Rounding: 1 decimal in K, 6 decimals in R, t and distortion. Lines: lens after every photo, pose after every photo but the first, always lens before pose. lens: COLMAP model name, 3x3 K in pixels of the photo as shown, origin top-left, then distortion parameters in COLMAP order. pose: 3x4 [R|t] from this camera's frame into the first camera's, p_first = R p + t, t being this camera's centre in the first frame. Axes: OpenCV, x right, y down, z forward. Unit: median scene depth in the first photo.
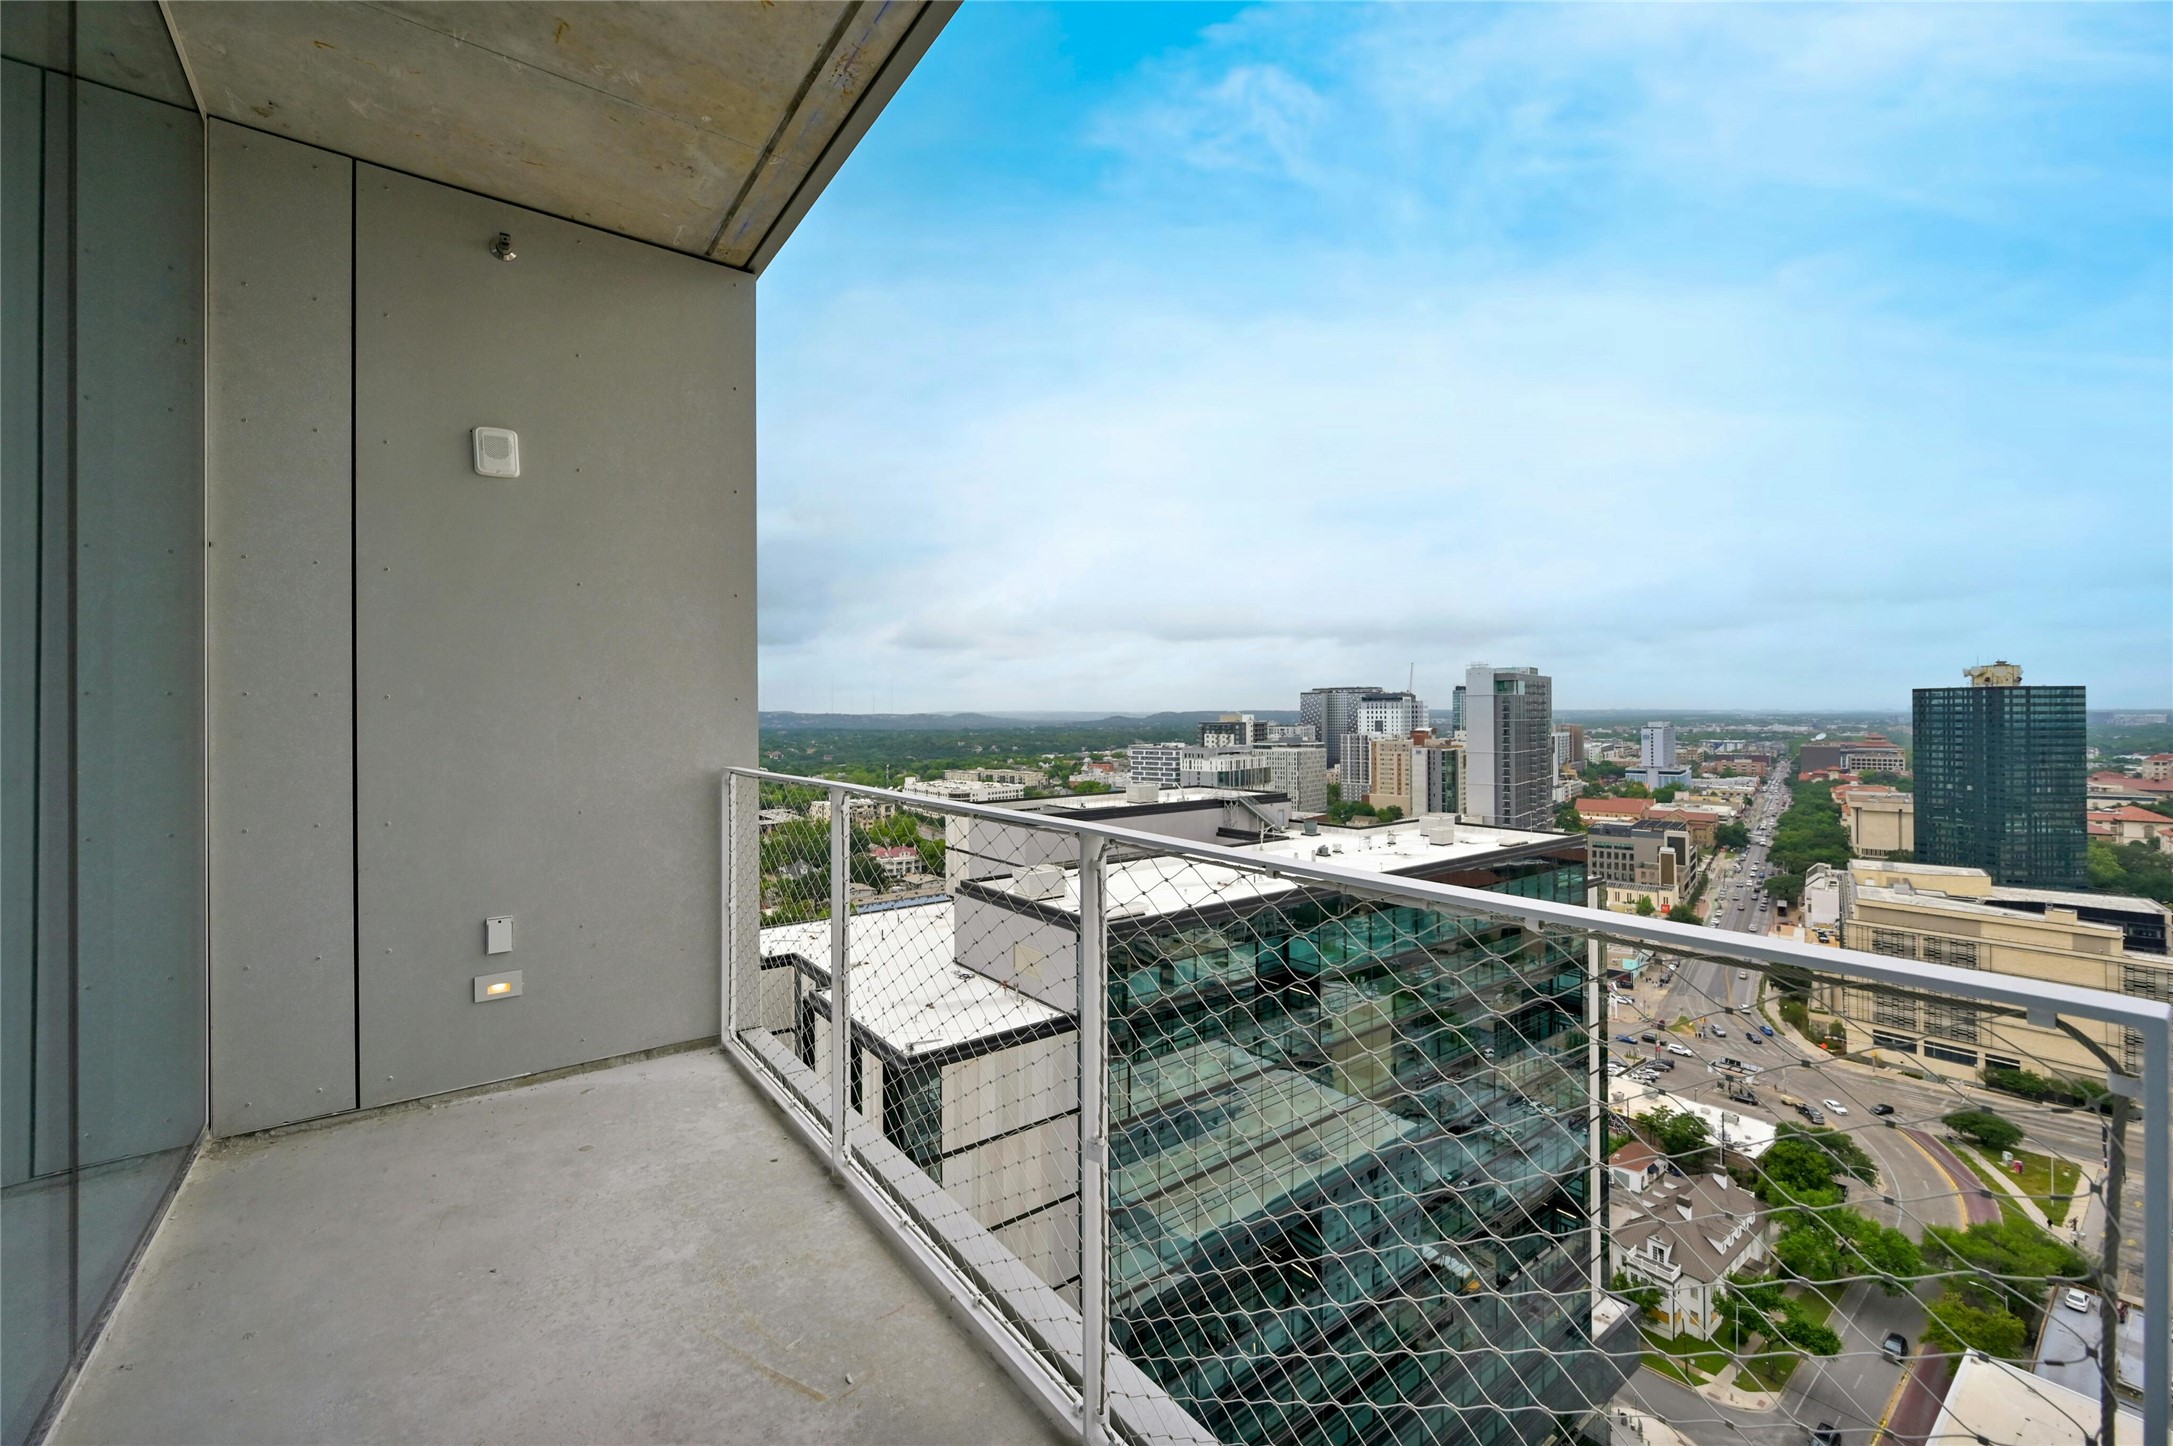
lens RADIAL K [[869.5, 0, 1083.0], [0, 869.5, 735.3], [0, 0, 1]] dist [0.000714, -0.001225]
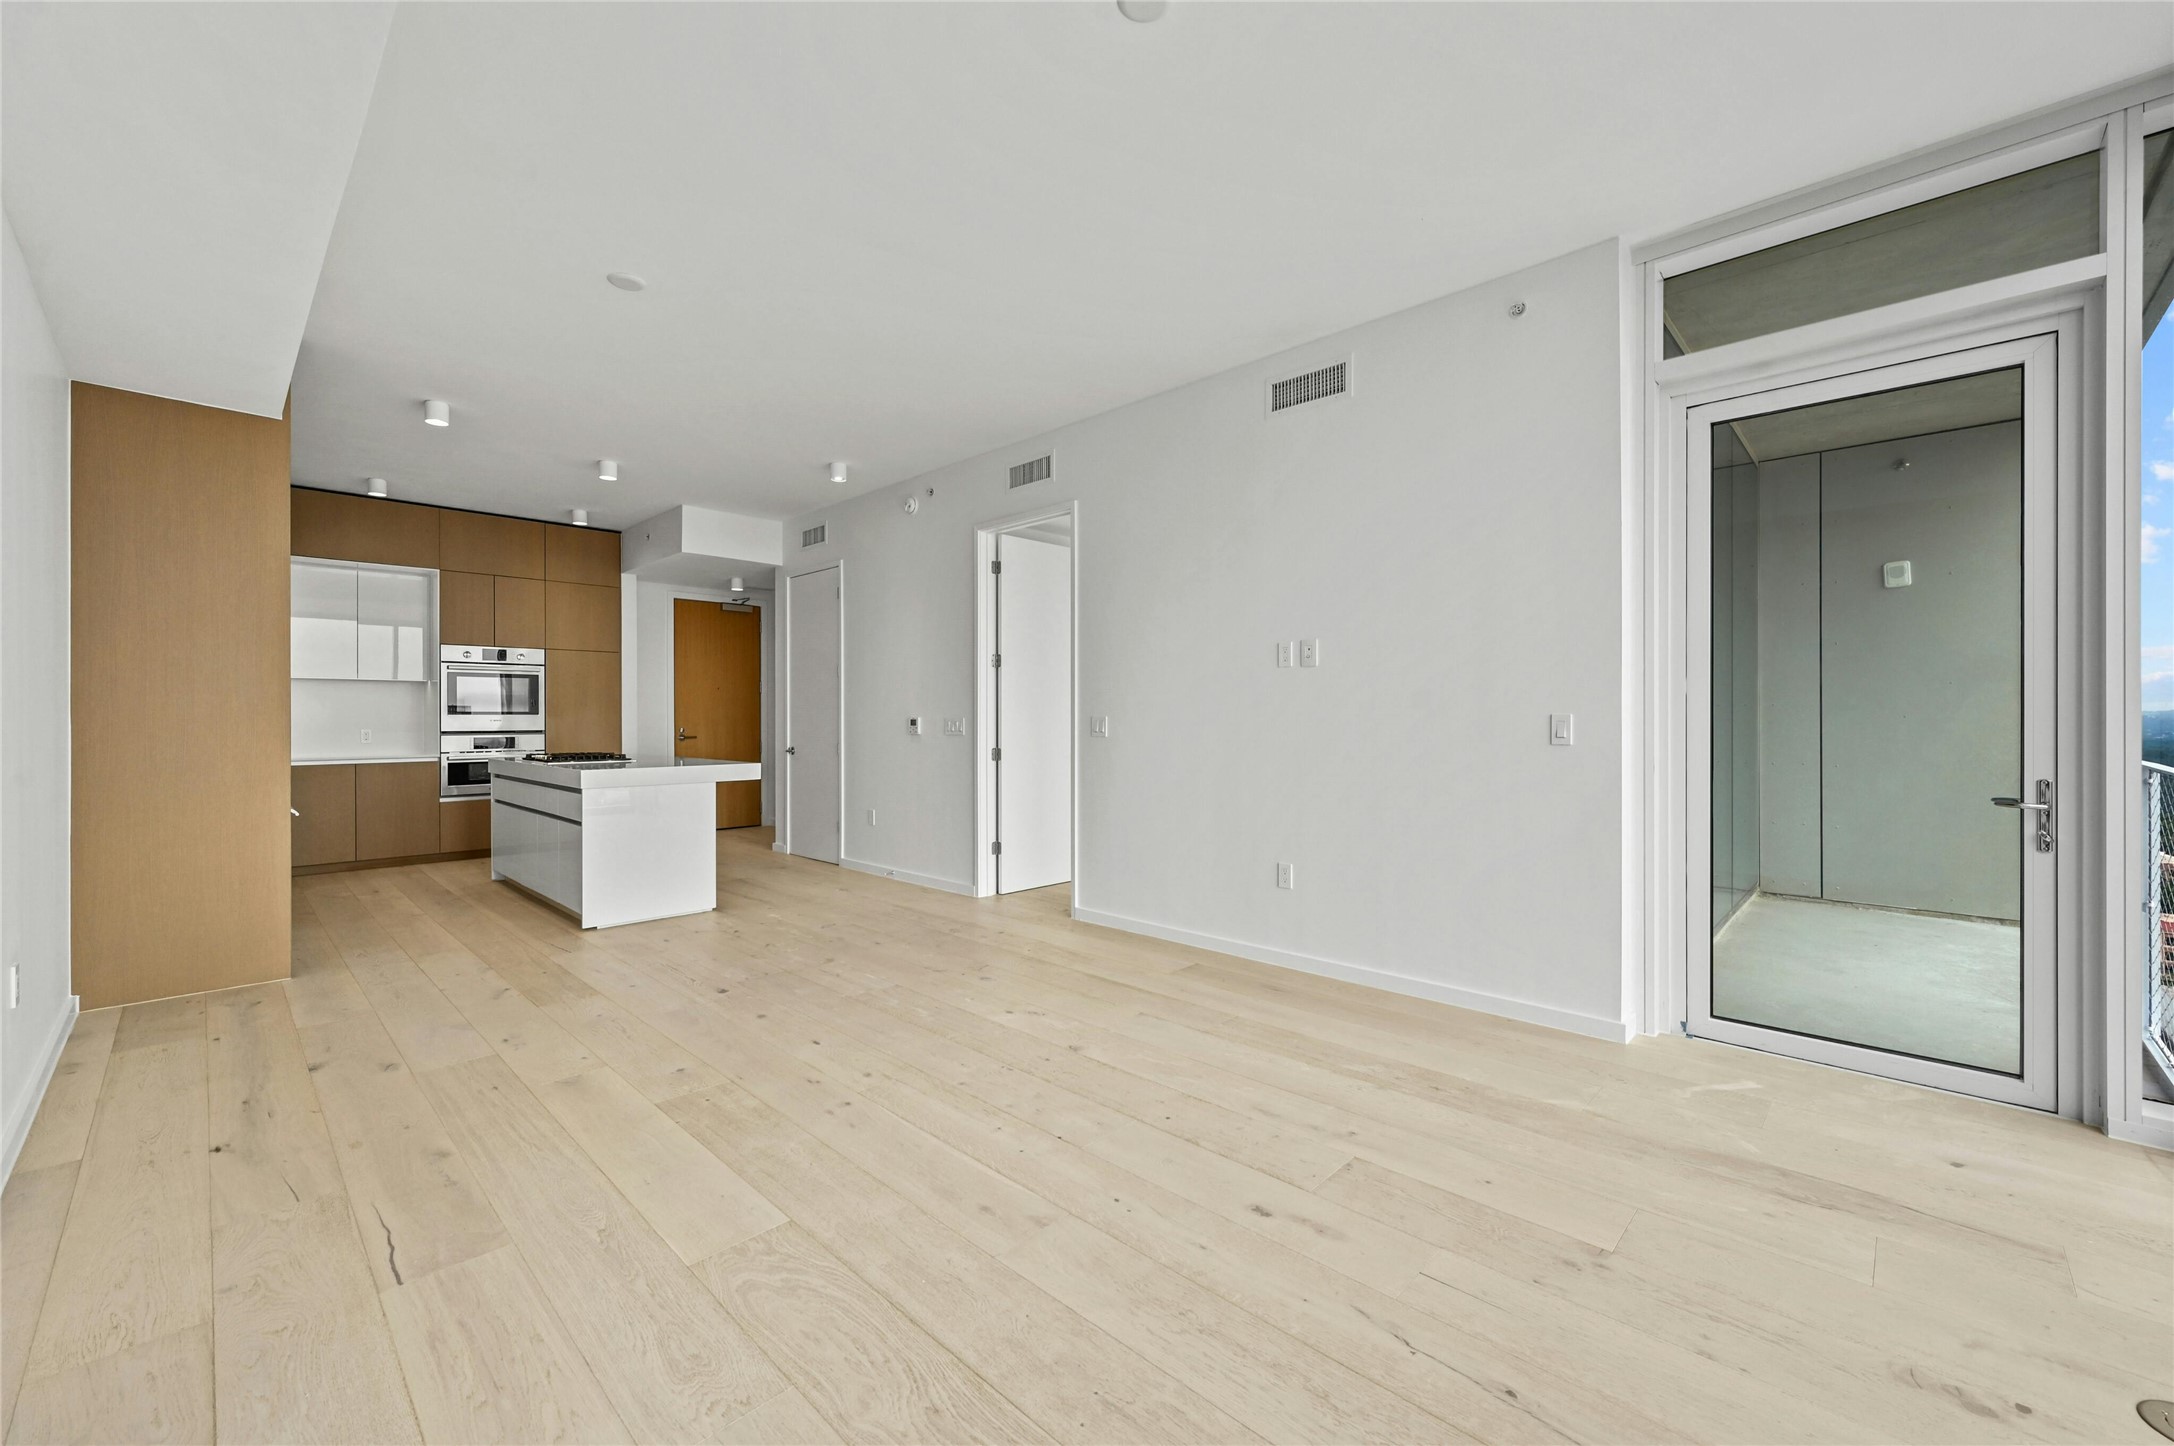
lens RADIAL K [[869.9, 0, 1103.1], [0, 869.9, 703.5], [0, 0, 1]] dist [0.000714, -0.001225]
pose [[0.167600, -0.012221, -0.985779, 0.858506], [-0.019214, 0.999693, -0.015660, 0.007116], [0.985668, 0.021566, 0.167313, -0.961389]]
